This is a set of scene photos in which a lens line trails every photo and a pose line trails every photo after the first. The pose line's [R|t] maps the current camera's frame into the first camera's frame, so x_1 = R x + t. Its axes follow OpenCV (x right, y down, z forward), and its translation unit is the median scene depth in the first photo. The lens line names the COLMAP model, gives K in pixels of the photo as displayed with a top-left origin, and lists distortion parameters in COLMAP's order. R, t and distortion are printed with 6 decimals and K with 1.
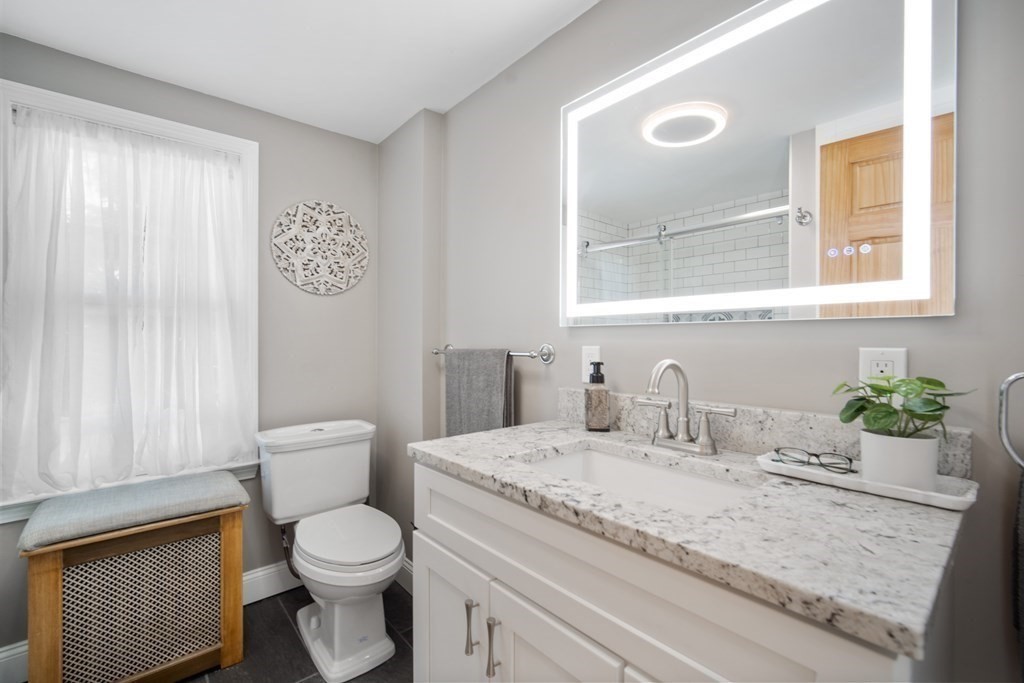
lens RADIAL K [[444.5, 0, 512.0], [0, 444.5, 341.5], [0, 0, 1]] dist [-0.001722, 0.000922]
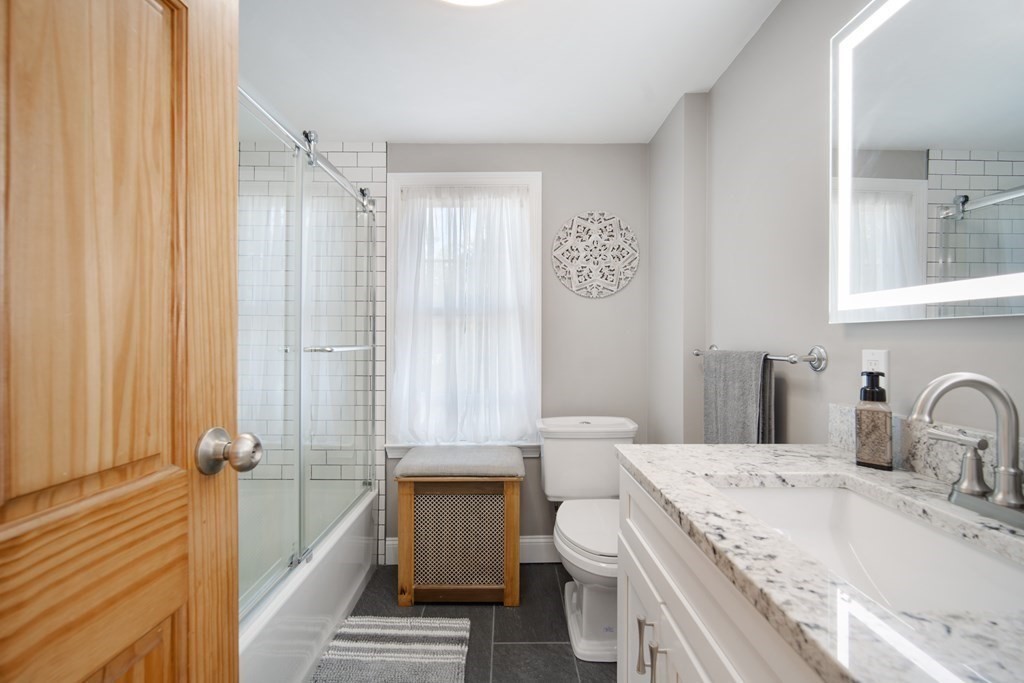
lens RADIAL K [[454.5, 0, 514.2], [0, 454.5, 337.5], [0, 0, 1]] dist [-0.002268, 0.001152]
pose [[0.765156, -0.001976, -0.643842, 0.181791], [-0.002053, 0.999983, -0.005509, -0.003725], [0.643842, 0.005537, 0.765139, 0.045661]]
